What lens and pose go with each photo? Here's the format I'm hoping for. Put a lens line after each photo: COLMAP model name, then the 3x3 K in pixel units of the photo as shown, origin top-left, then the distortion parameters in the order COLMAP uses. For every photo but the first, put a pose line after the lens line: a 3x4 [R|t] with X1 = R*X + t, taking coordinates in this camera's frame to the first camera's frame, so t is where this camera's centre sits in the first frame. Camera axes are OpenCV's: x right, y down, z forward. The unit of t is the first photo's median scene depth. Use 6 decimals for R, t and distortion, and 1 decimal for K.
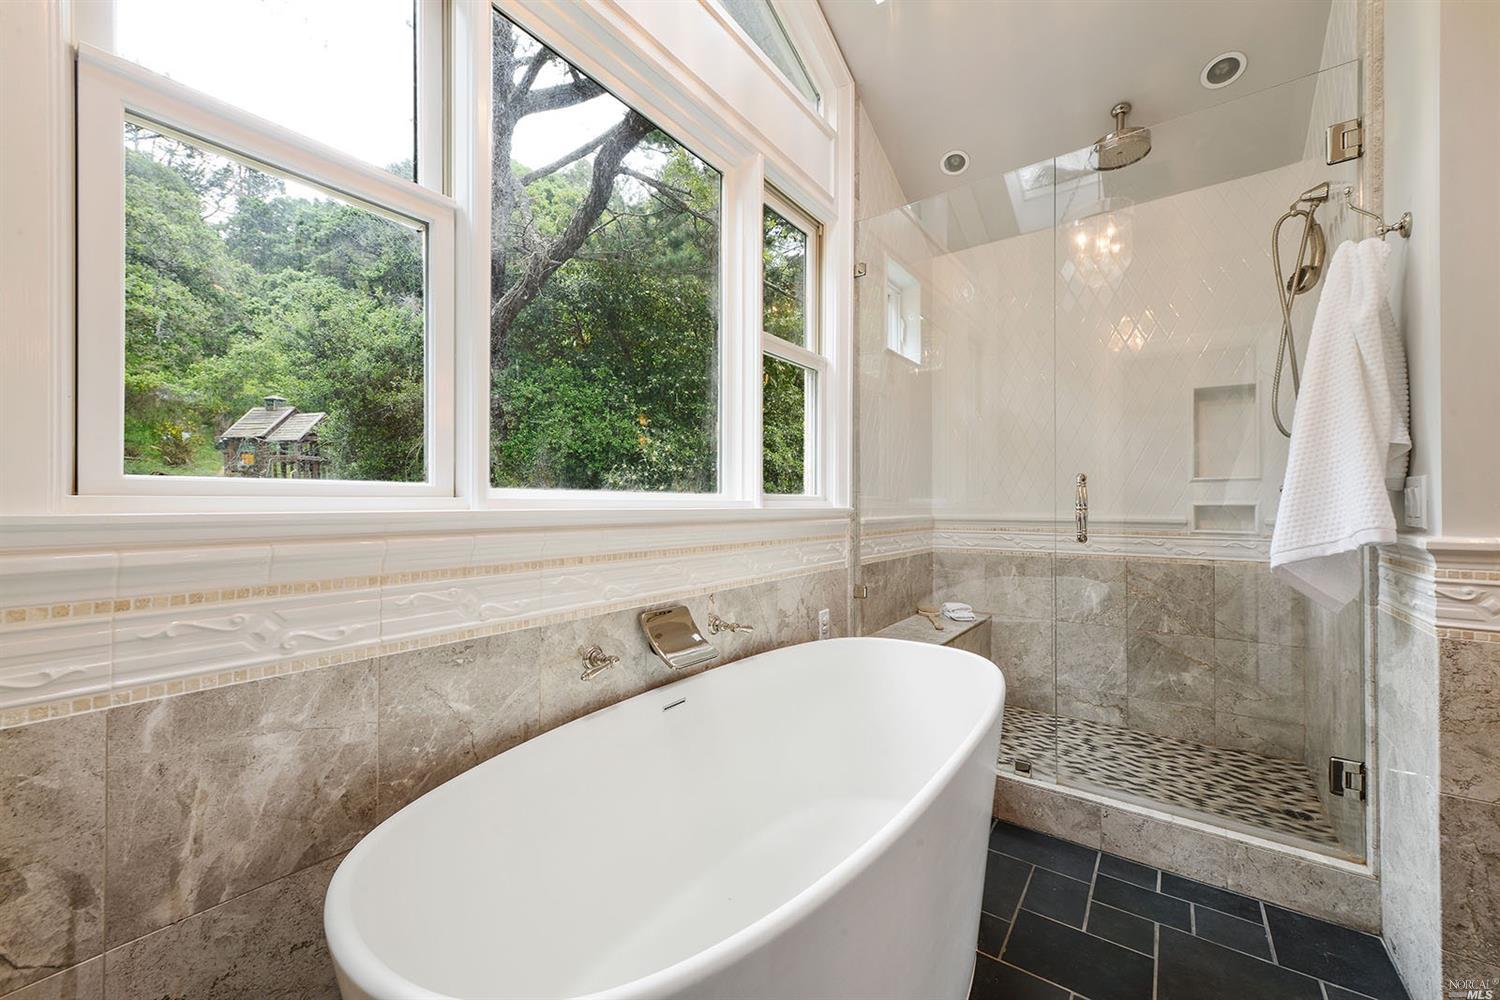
lens RADIAL K [[591.8, 0, 754.0], [0, 591.8, 503.7], [0, 0, 1]] dist [0.008166, -0.000904]
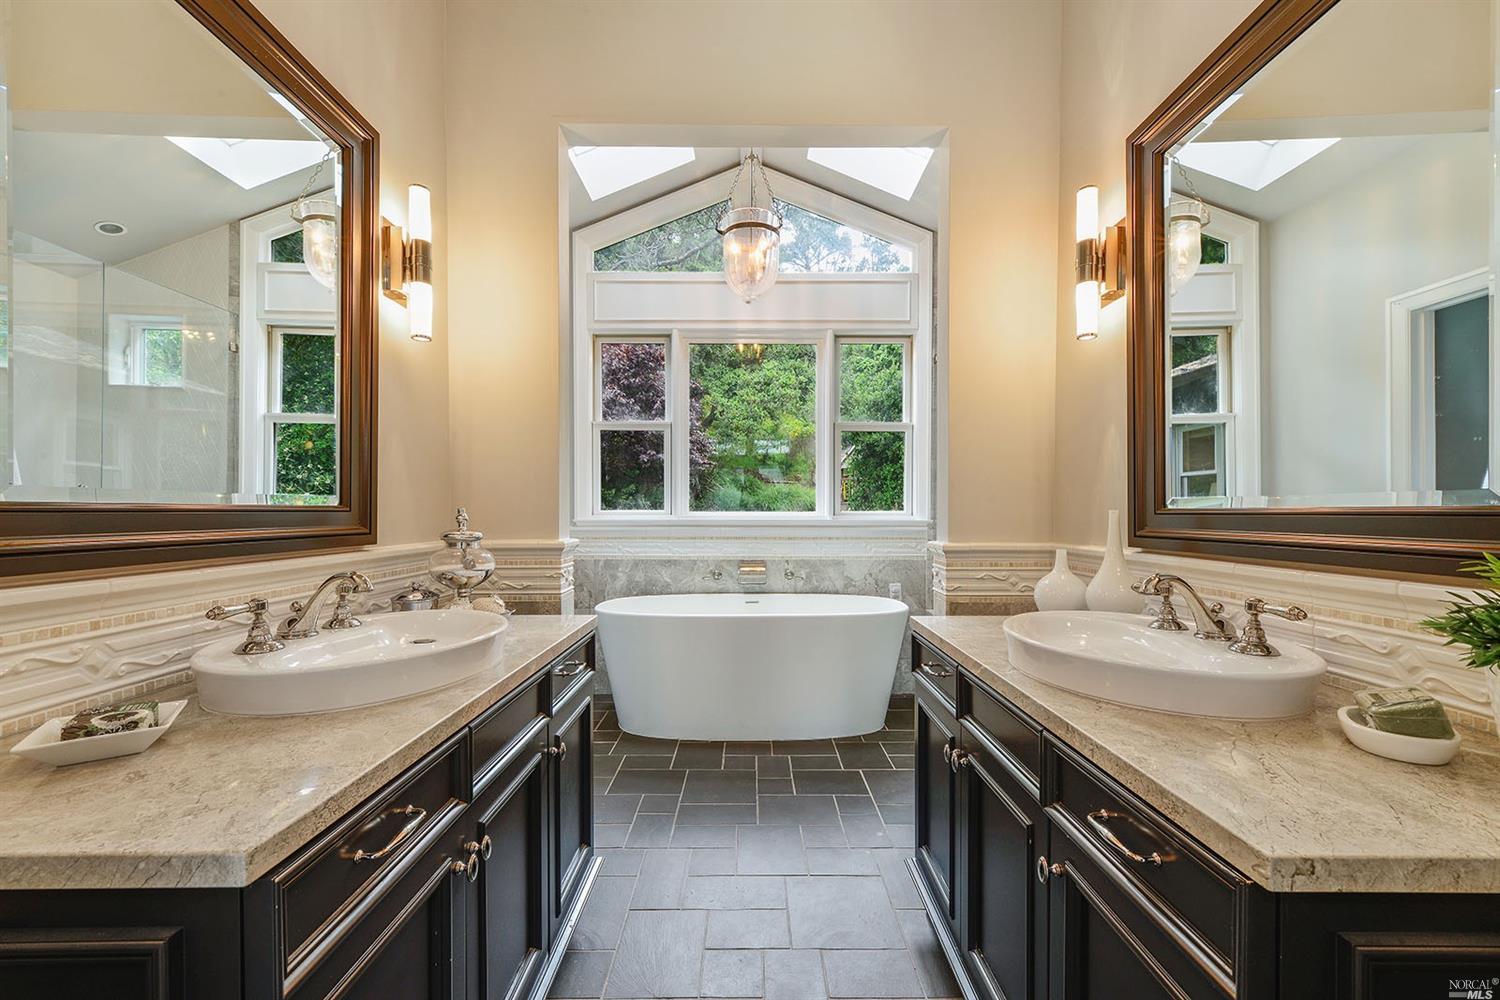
lens RADIAL K [[591.8, 0, 758.1], [0, 591.8, 498.4], [0, 0, 1]] dist [0.008166, -0.000904]
pose [[0.569495, 0.000058, -0.821995, 1.560803], [0.001190, 0.999999, 0.000895, -0.068129], [0.821994, -0.001488, 0.569494, -0.285185]]
